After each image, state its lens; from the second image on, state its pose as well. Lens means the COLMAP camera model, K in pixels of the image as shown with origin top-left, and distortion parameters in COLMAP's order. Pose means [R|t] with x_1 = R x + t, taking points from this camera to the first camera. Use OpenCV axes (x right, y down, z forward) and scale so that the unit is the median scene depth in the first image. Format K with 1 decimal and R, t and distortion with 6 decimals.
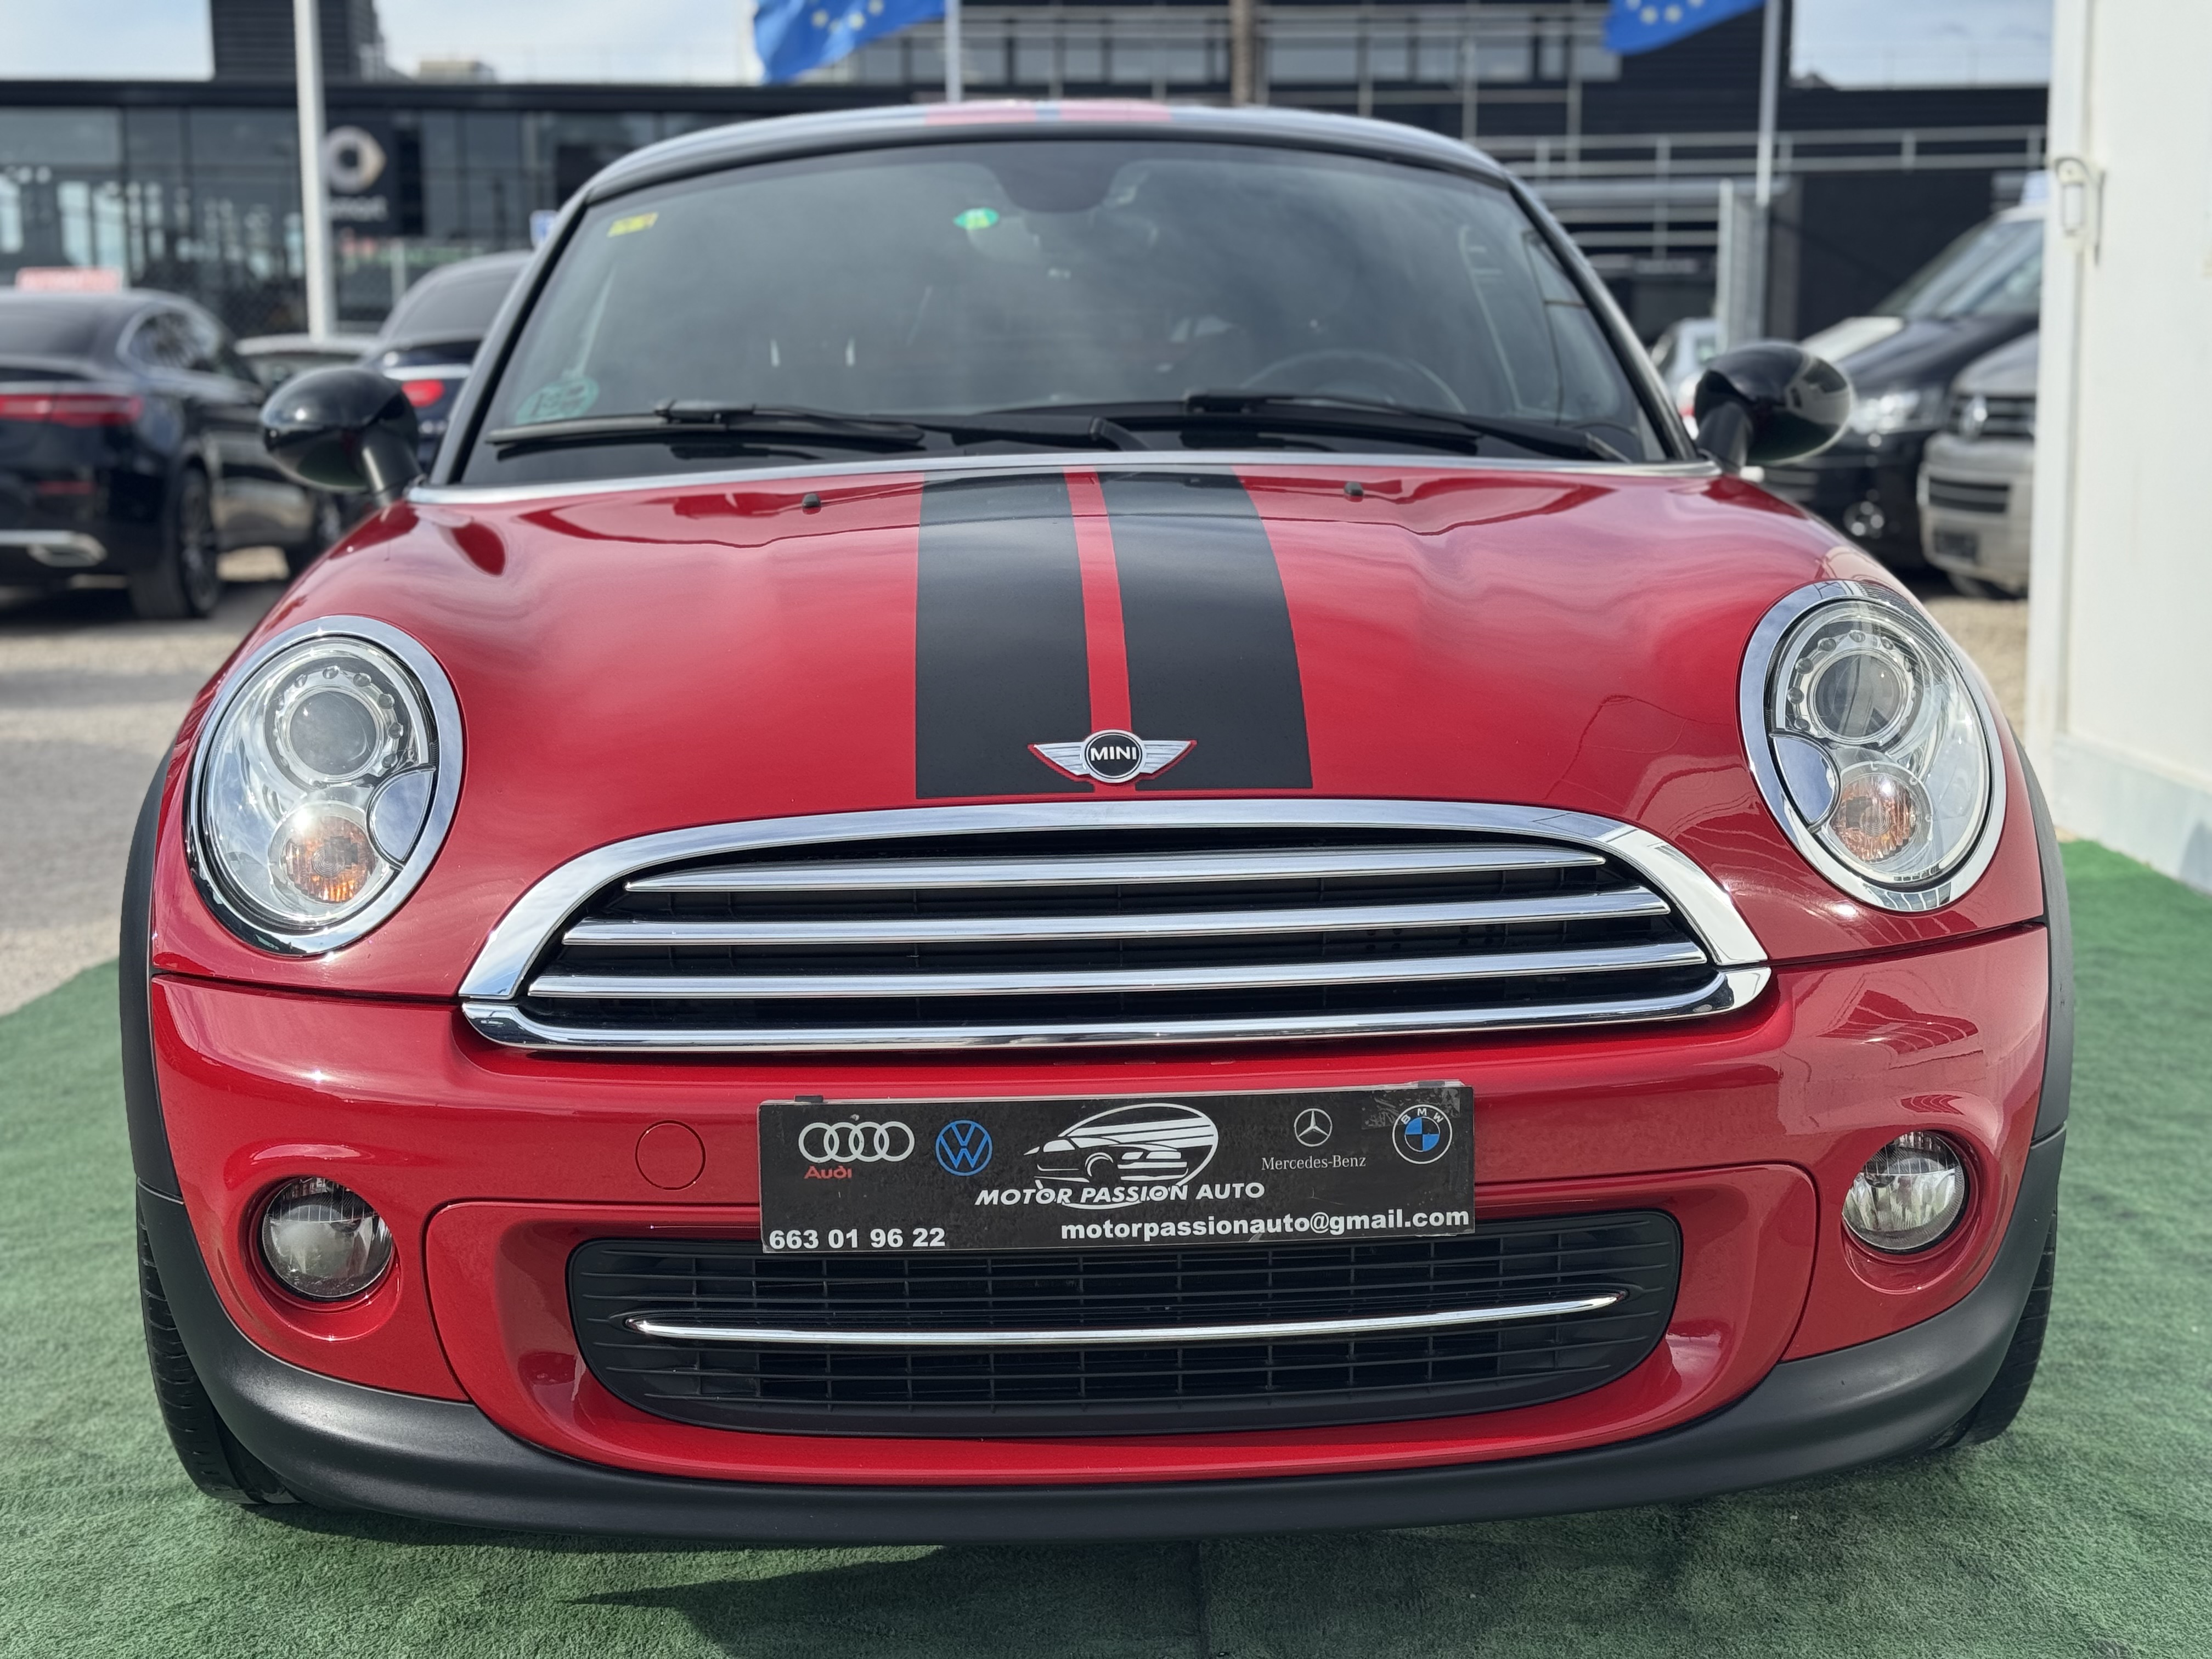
lens RADIAL K [[3150.6, 0, 1106.0], [0, 3150.6, 829.5], [0, 0, 1]] dist [0.161931, -0.003985]
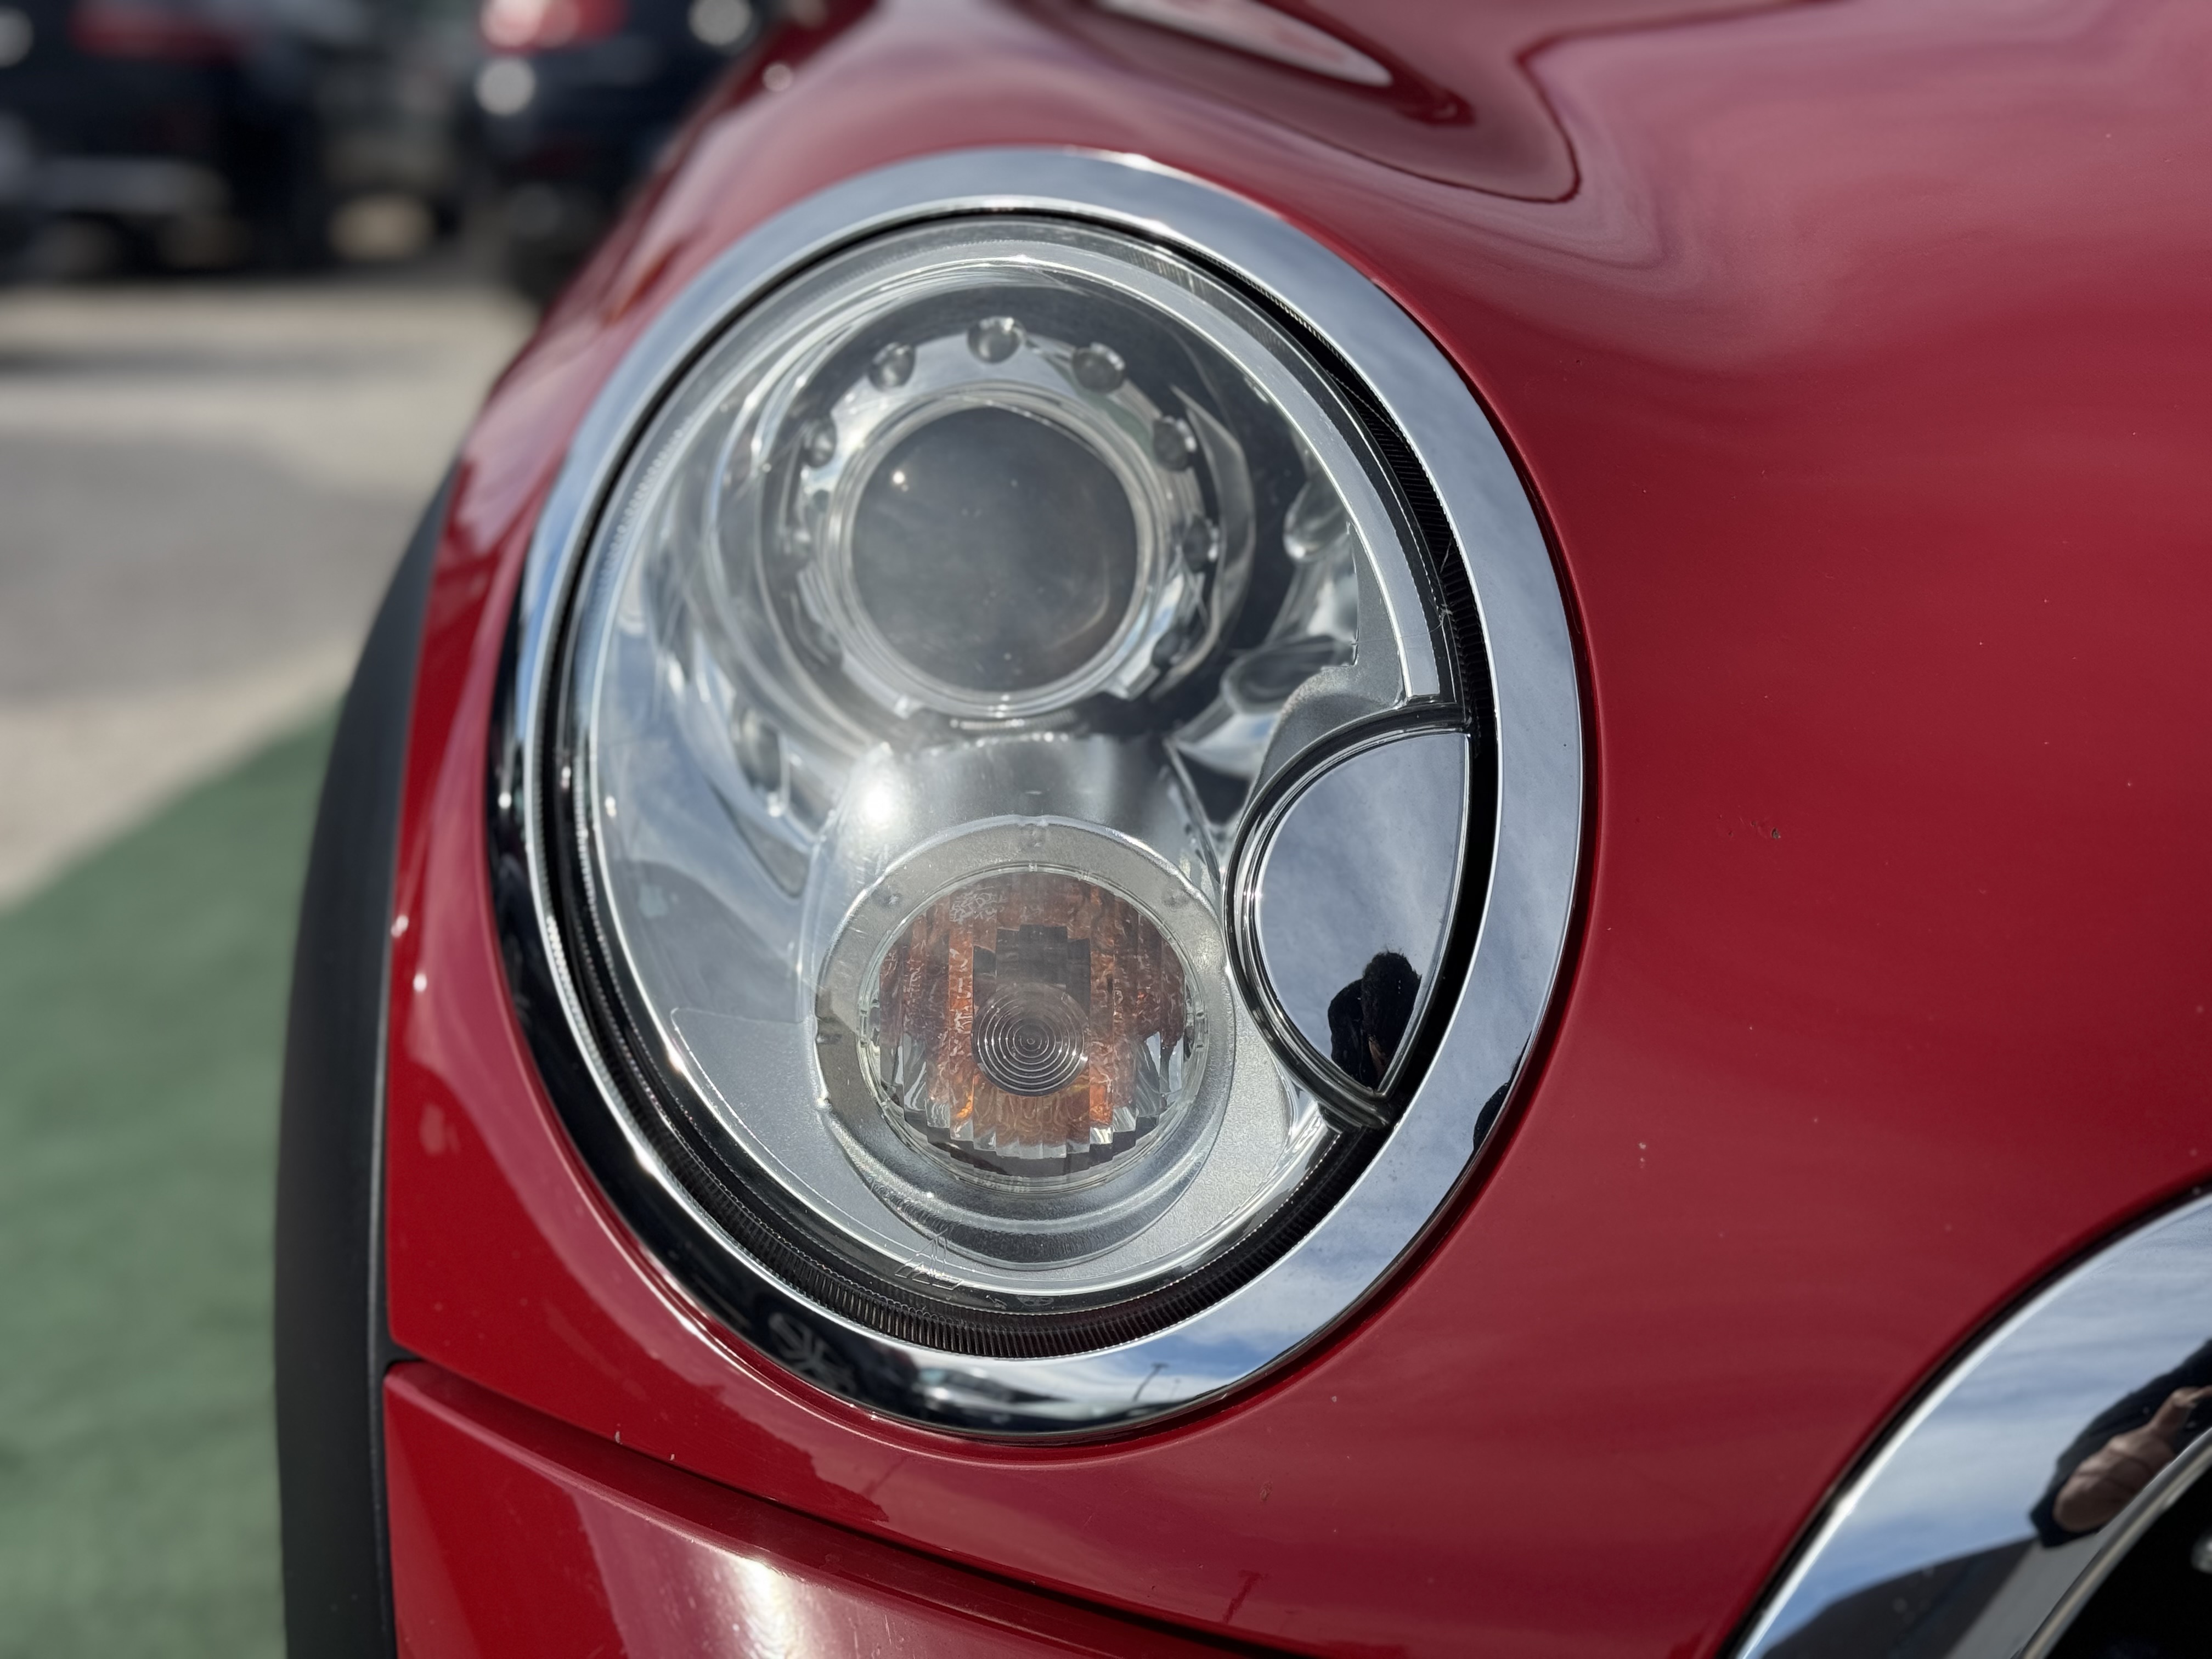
lens RADIAL K [[3150.6, 0, 1106.0], [0, 3150.6, 829.5], [0, 0, 1]] dist [0.161931, -0.003985]
pose [[0.999106, 0.031833, -0.027825, -0.223586], [-0.029157, 0.995353, 0.091770, -0.031649], [0.030617, -0.090877, 0.995391, 0.707688]]
